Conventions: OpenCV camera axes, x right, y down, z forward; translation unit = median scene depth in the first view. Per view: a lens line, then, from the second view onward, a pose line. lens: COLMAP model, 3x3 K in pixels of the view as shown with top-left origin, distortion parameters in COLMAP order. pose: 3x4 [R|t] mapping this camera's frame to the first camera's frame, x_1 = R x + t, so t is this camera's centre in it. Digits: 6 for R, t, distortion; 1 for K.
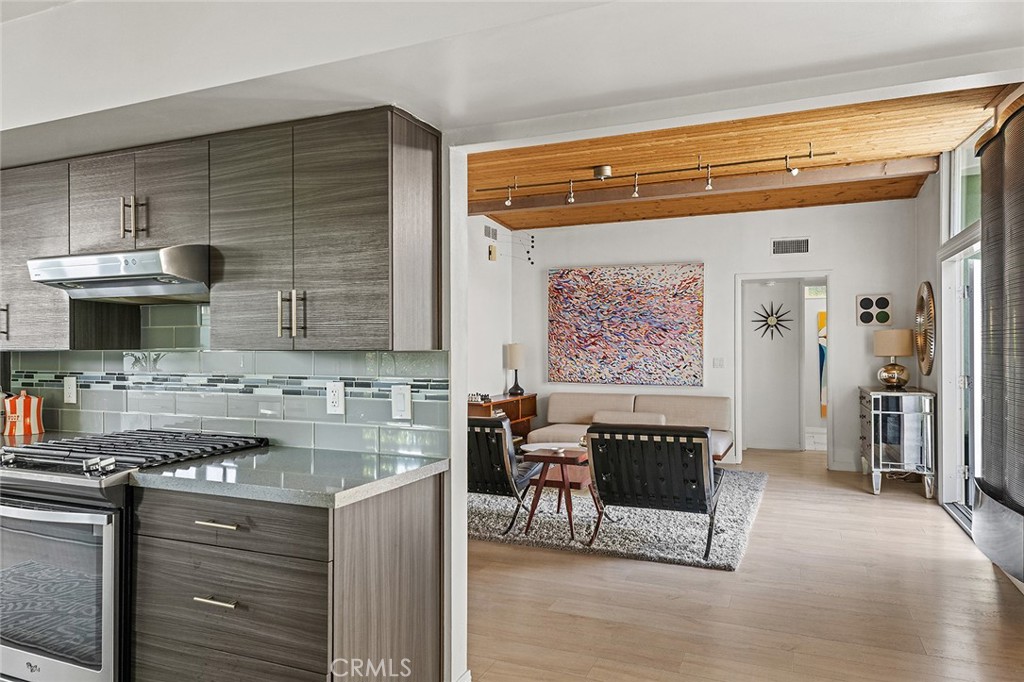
lens RADIAL K [[671.1, 0, 516.2], [0, 671.1, 342.4], [0, 0, 1]] dist [0.010984, 0.001595]
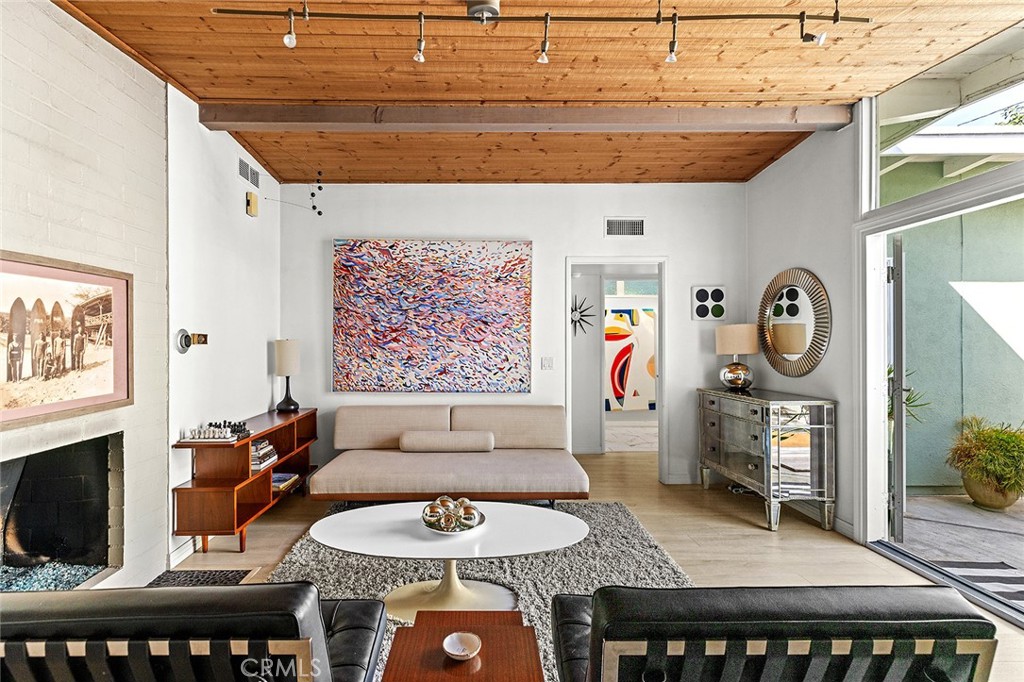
lens RADIAL K [[638.7, 0, 507.3], [0, 638.7, 340.2], [0, 0, 1]] dist [0.013065, -0.001155]
pose [[0.940421, 0.001800, 0.340008, -0.011410], [-0.002136, 0.999998, 0.000613, 0.001626], [-0.340006, -0.001303, 0.940423, 0.281018]]
